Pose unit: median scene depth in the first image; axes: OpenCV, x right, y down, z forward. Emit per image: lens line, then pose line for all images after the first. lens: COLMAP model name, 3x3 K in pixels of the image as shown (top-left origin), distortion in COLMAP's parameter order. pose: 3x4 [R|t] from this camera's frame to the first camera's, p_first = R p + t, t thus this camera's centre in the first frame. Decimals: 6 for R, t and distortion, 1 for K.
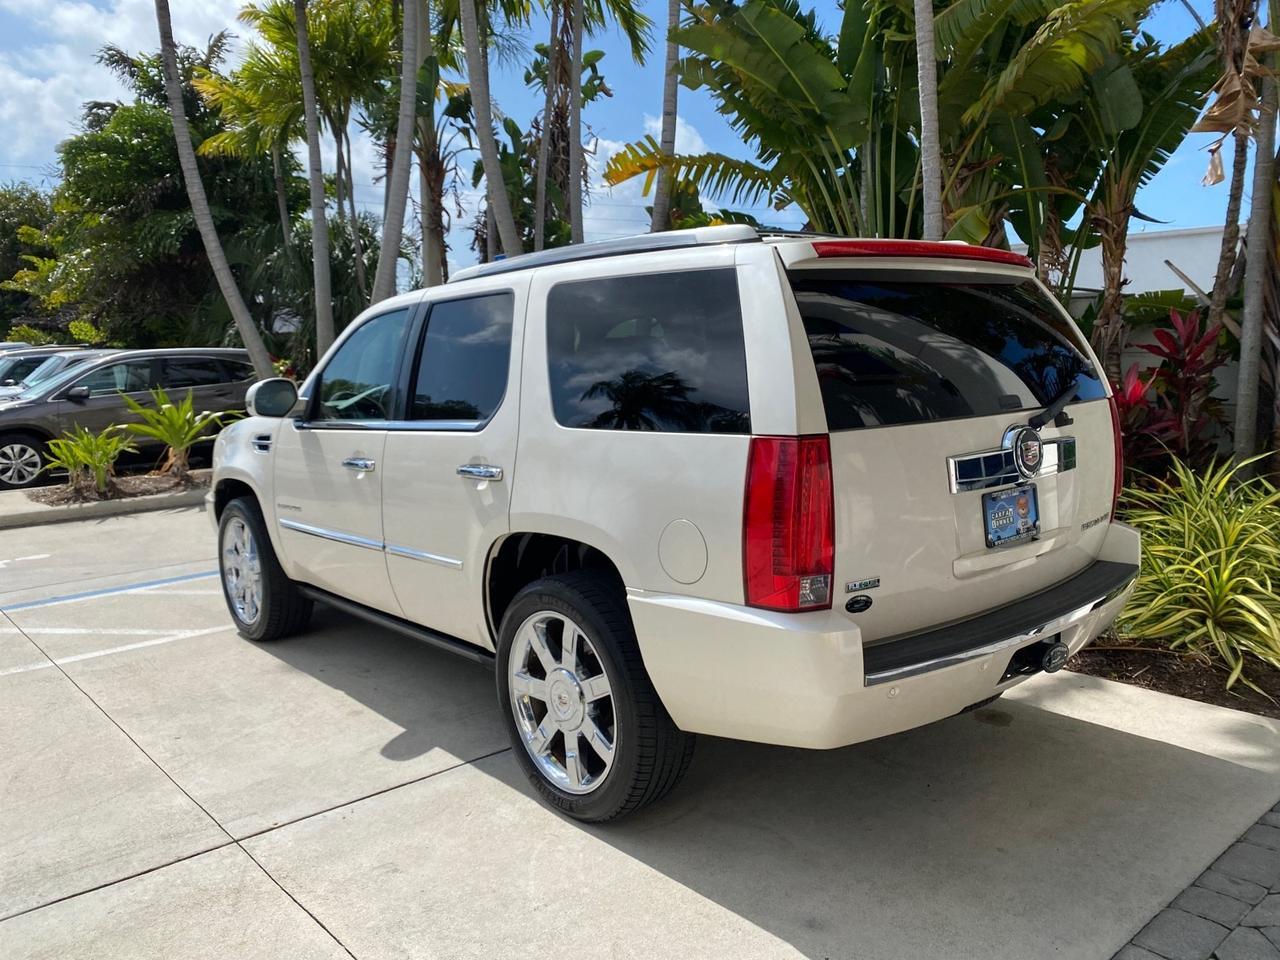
lens RADIAL K [[984.1, 0, 639.3], [0, 984.1, 473.3], [0, 0, 1]] dist [0.022104, -0.020029]
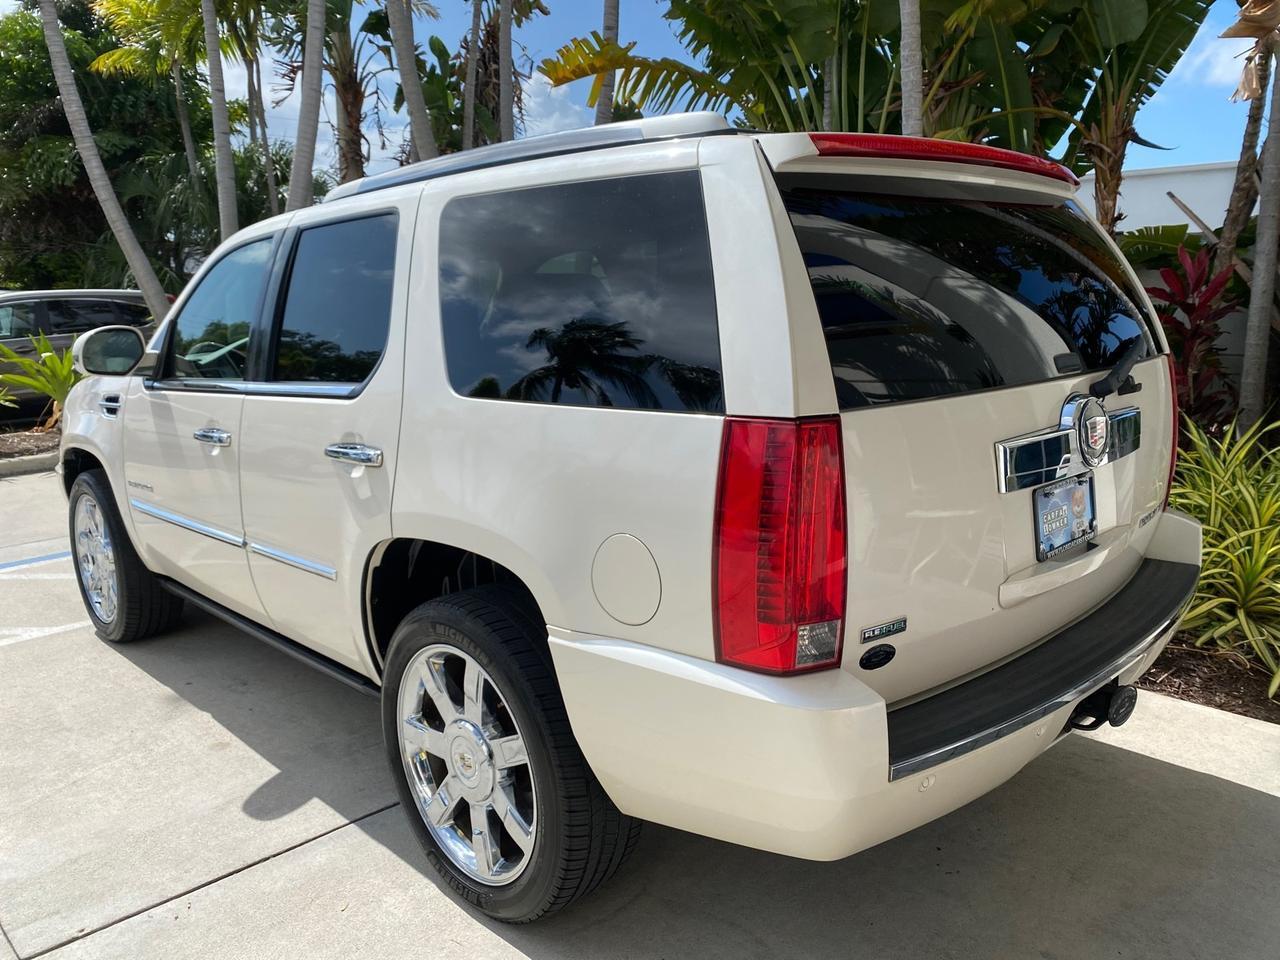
lens RADIAL K [[984.1, 0, 637.0], [0, 984.1, 468.5], [0, 0, 1]] dist [0.022104, -0.020029]
pose [[0.998548, -0.006793, 0.053444, 0.010378], [0.004064, 0.998690, 0.051017, -0.023622], [-0.053721, -0.050725, 0.997267, 0.204260]]
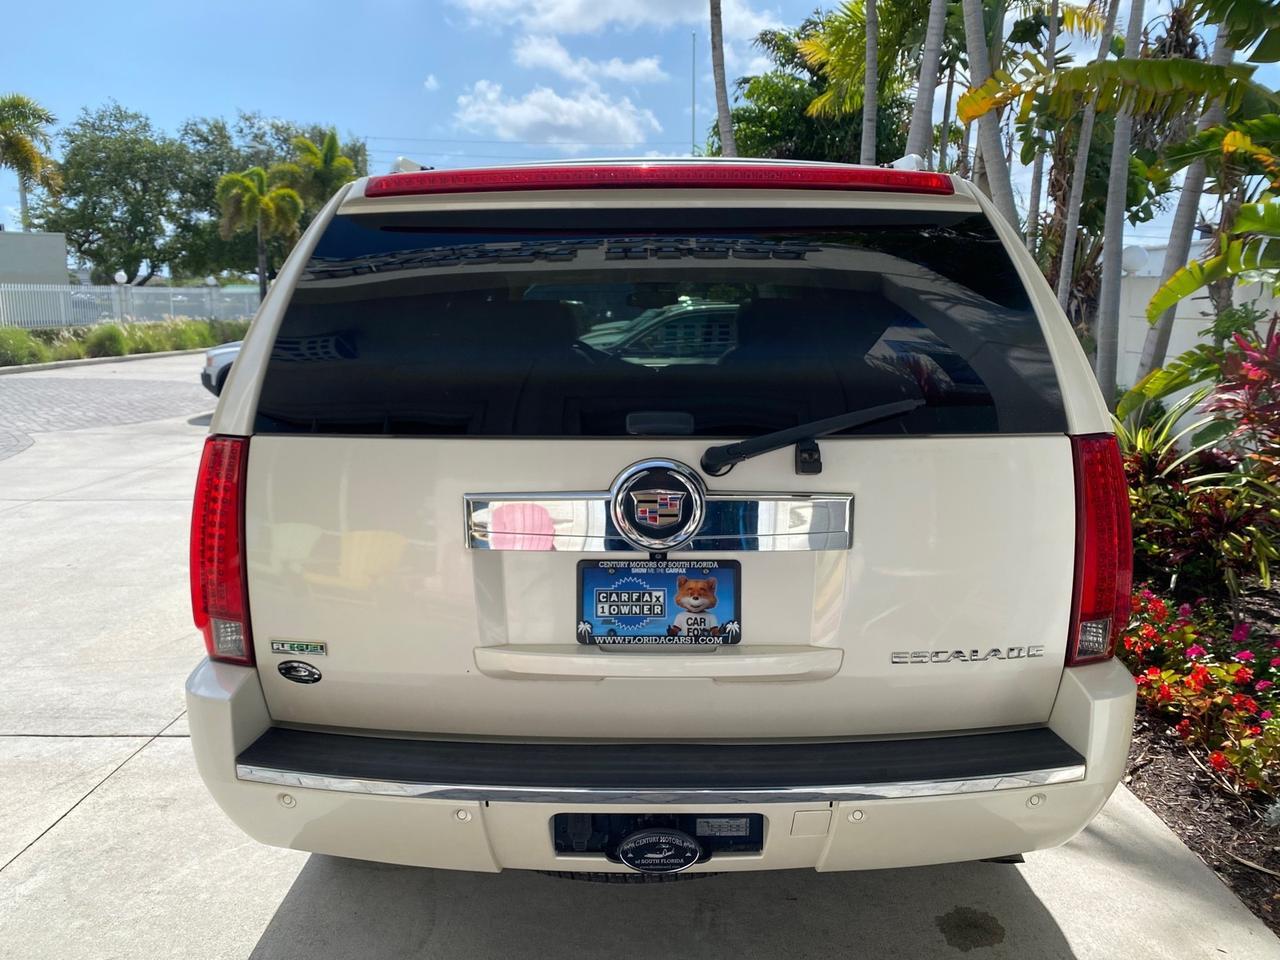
lens RADIAL K [[984.1, 0, 643.4], [0, 984.1, 474.8], [0, 0, 1]] dist [0.022104, -0.020029]
pose [[0.753107, 0.134744, -0.643952, 0.559108], [-0.106104, 0.990864, 0.083244, -0.064596], [0.649285, 0.005634, 0.760524, 0.388150]]
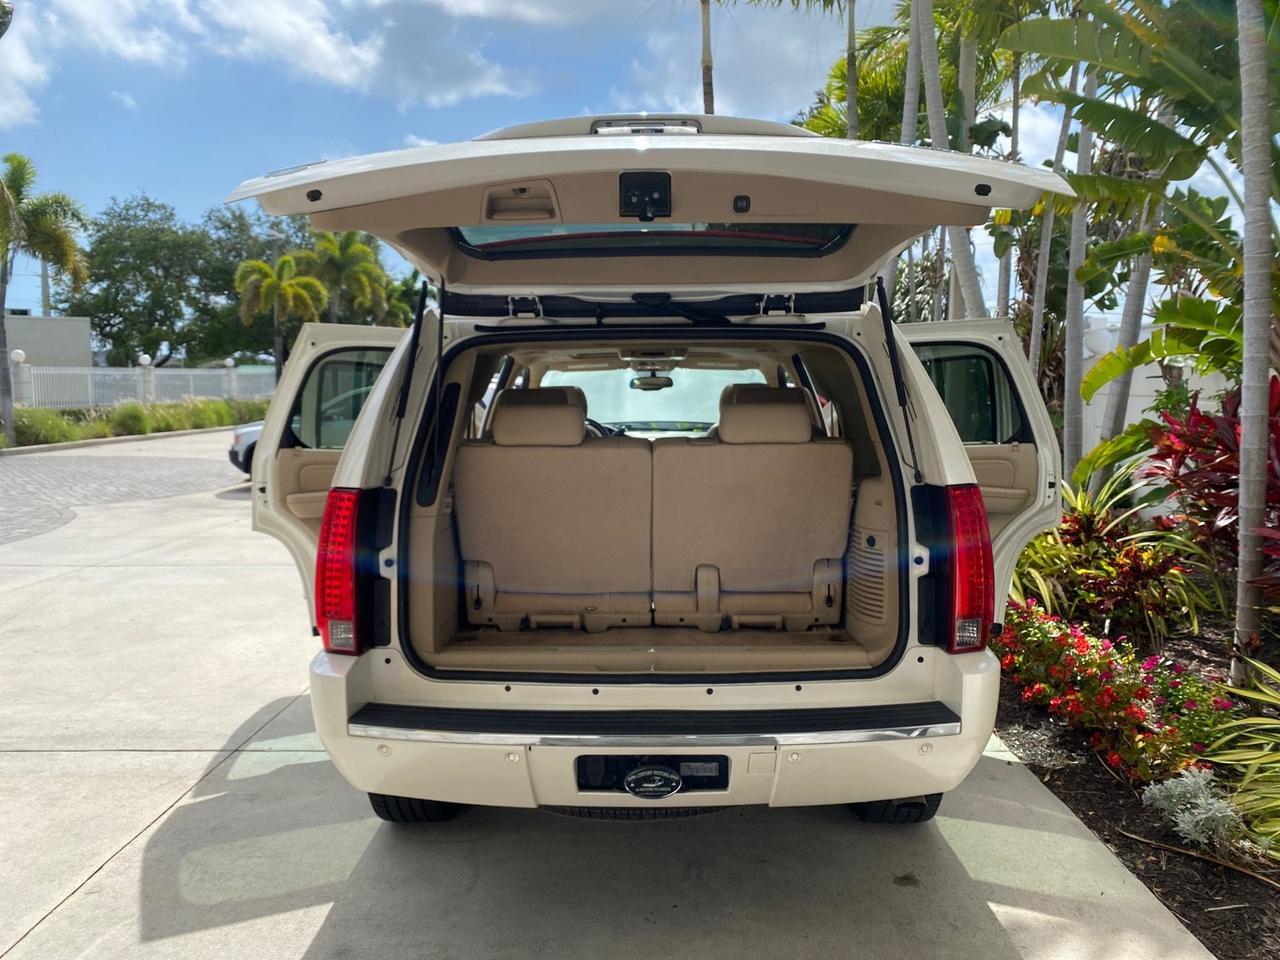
lens RADIAL K [[984.1, 0, 640.6], [0, 984.1, 477.7], [0, 0, 1]] dist [0.022104, -0.020029]
pose [[0.748779, 0.083758, -0.657506, 0.685122], [-0.102188, 0.994711, 0.010340, -0.057010], [0.654895, 0.059447, 0.753378, 0.250242]]
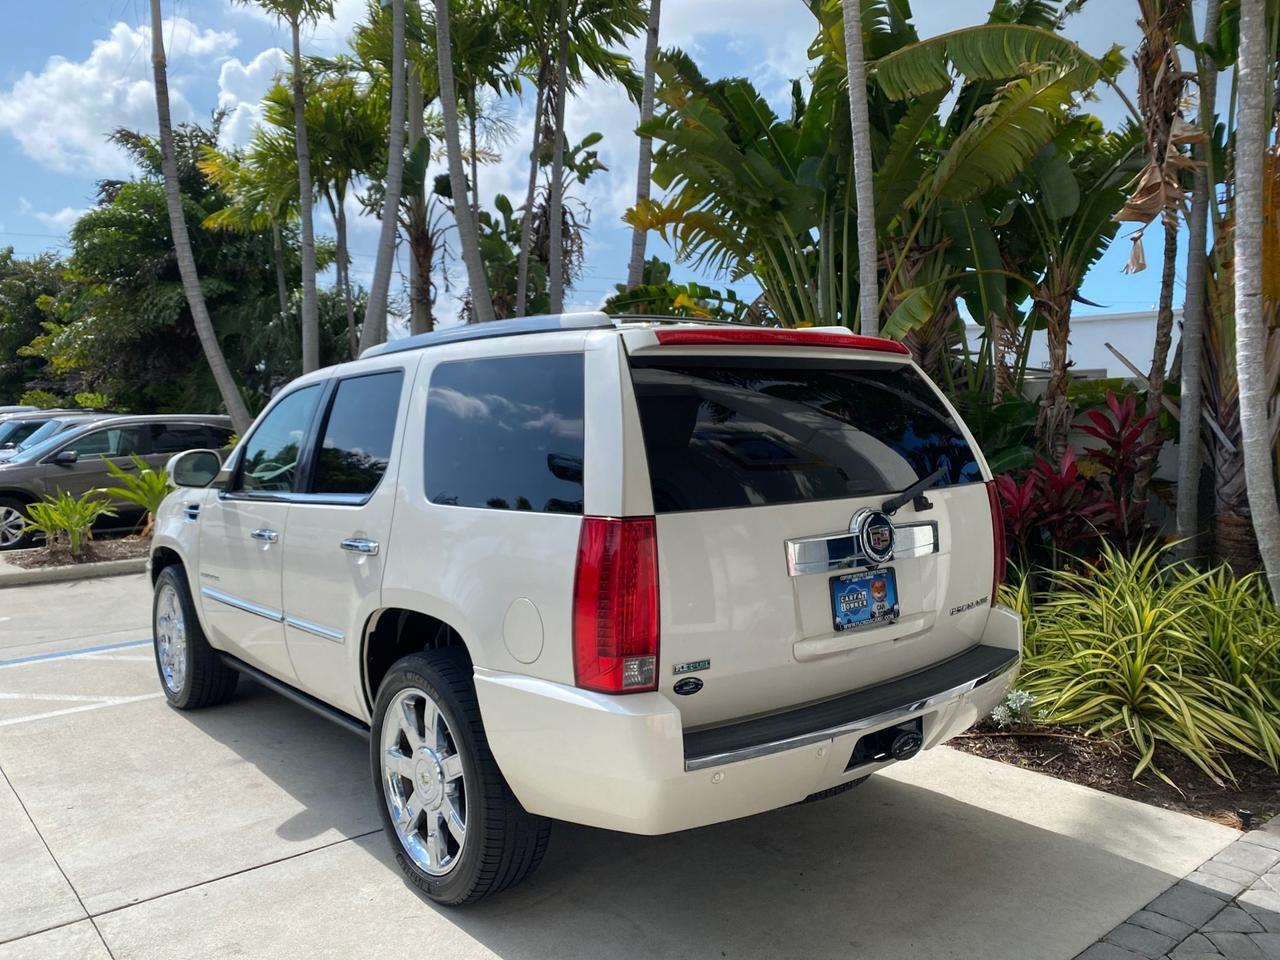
lens RADIAL K [[984.1, 0, 634.1], [0, 984.1, 469.3], [0, 0, 1]] dist [0.022104, -0.020029]
pose [[0.999671, 0.014004, -0.021499, 0.119635], [-0.015551, 0.997168, -0.073587, -0.008358], [0.020408, 0.073897, 0.997057, -0.009662]]
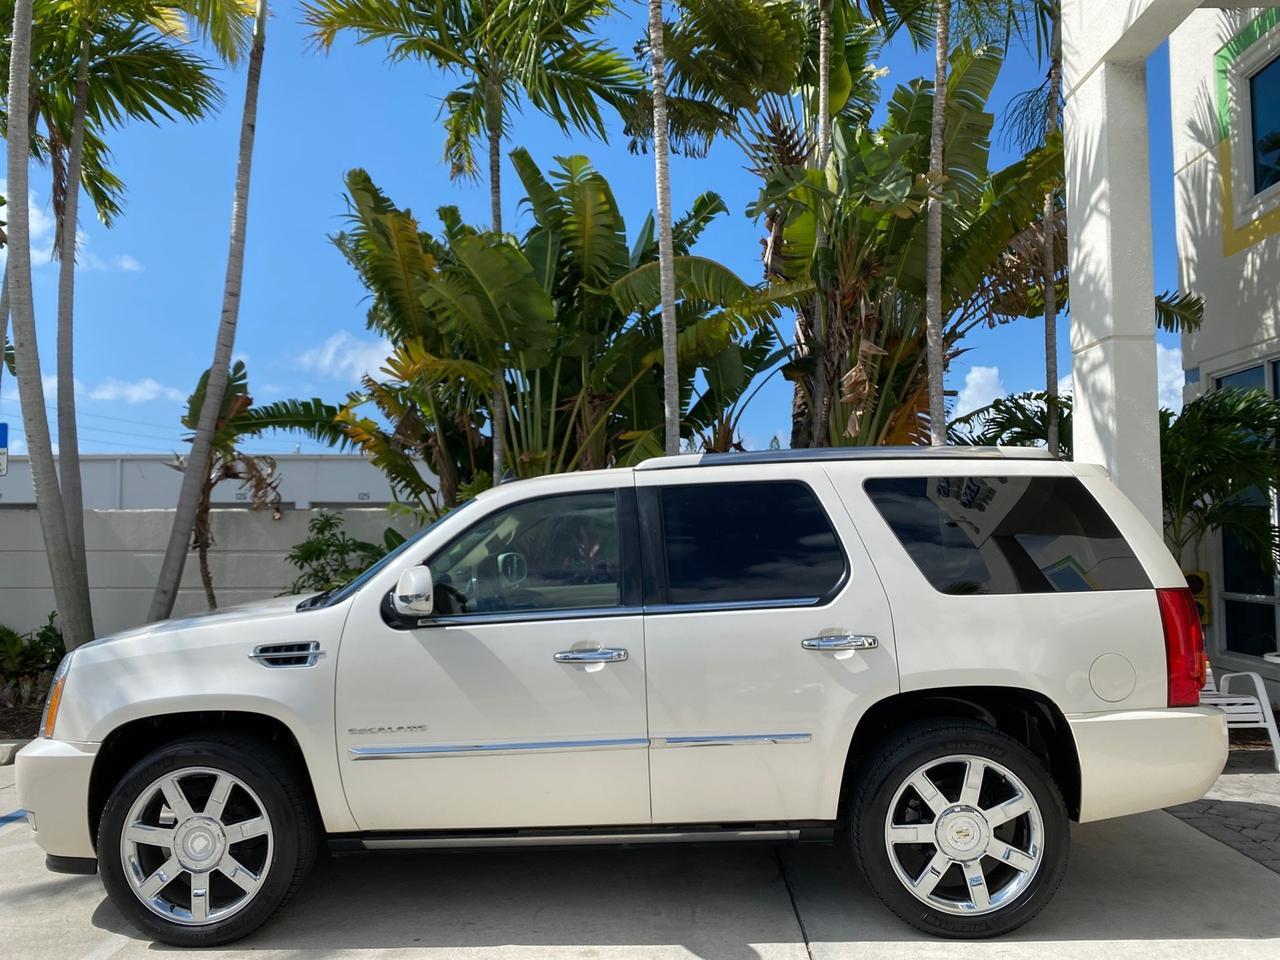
lens RADIAL K [[984.1, 0, 642.1], [0, 984.1, 478.7], [0, 0, 1]] dist [0.022104, -0.020029]
pose [[0.674016, 0.059924, 0.736282, -0.970523], [0.090732, 0.982442, -0.163017, -0.018915], [-0.733124, 0.176680, 0.656745, 0.352215]]
